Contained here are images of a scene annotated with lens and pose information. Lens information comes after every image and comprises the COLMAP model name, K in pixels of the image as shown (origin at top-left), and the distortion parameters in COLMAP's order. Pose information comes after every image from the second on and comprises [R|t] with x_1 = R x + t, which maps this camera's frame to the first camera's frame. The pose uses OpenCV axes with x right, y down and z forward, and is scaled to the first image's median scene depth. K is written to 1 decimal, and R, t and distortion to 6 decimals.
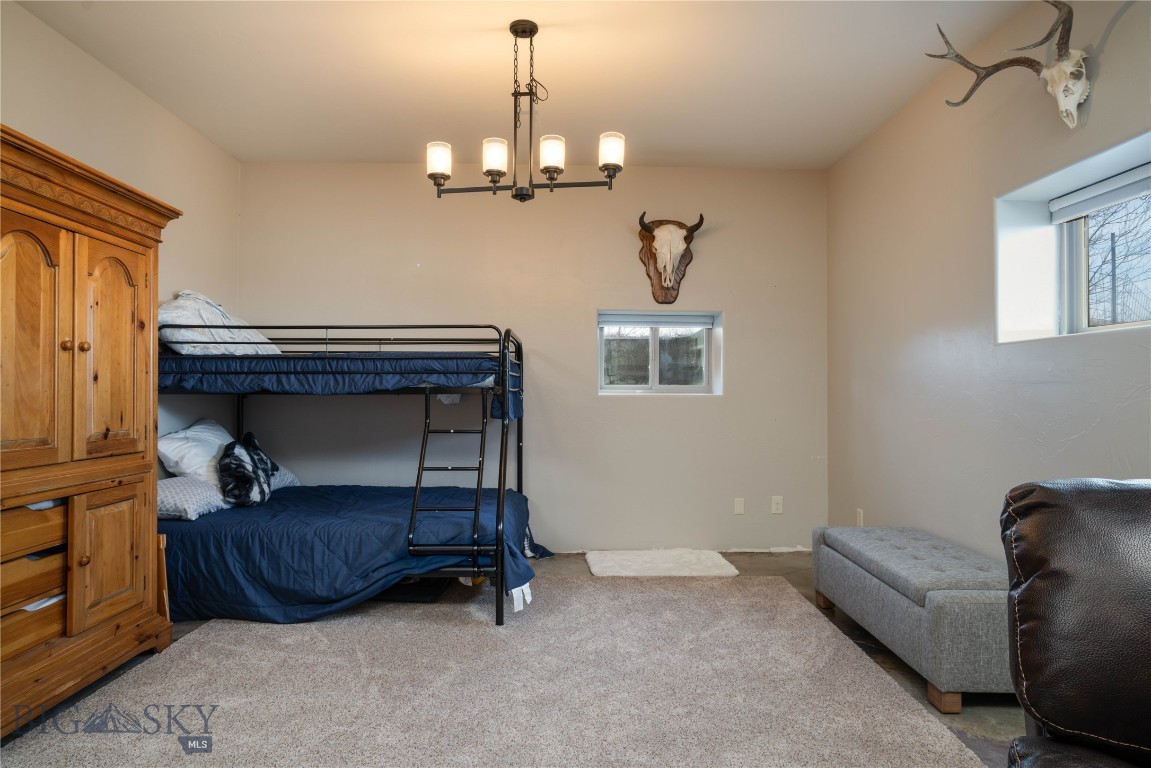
lens RADIAL K [[674.4, 0, 575.5], [0, 674.4, 384.0], [0, 0, 1]] dist [-0.020196, 0.001503]
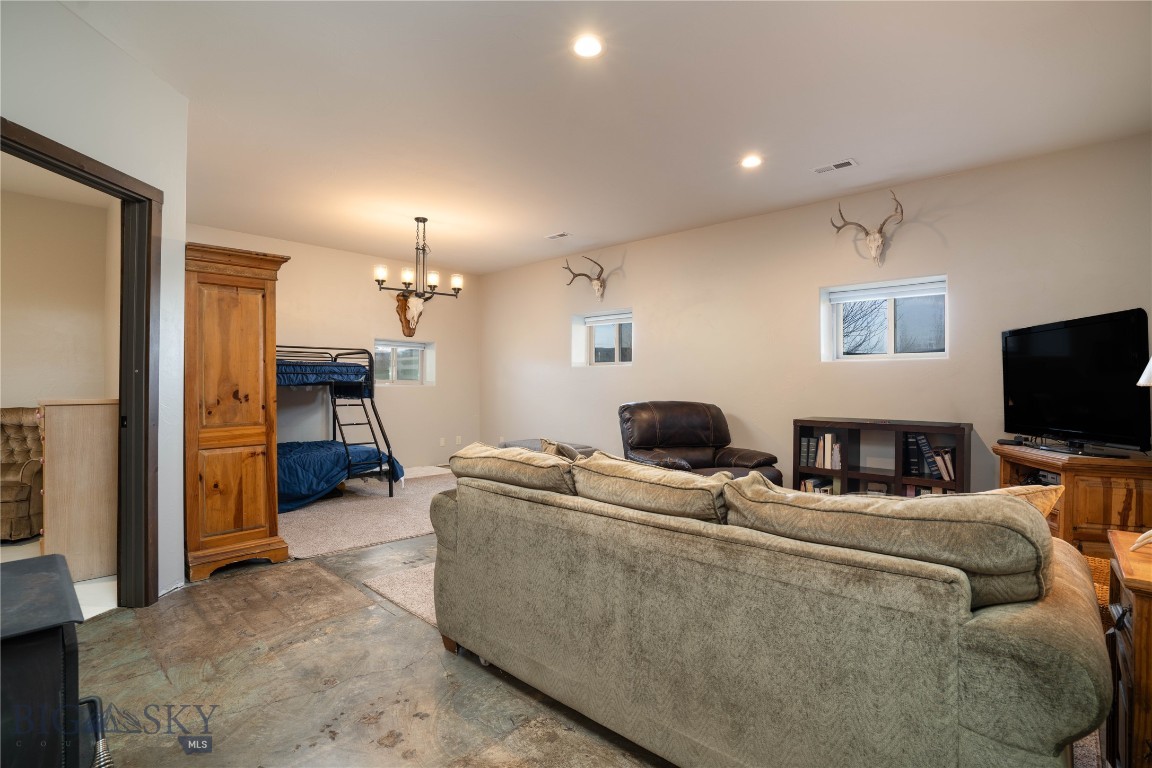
lens RADIAL K [[553.7, 0, 576.0], [0, 553.7, 384.0], [0, 0, 1]] dist [-0.004356, 0.000015]
pose [[0.699877, 0.000468, 0.714263, -1.012909], [-0.011563, 0.999876, 0.010676, -0.014926], [-0.714170, -0.015731, 0.699796, -0.641428]]
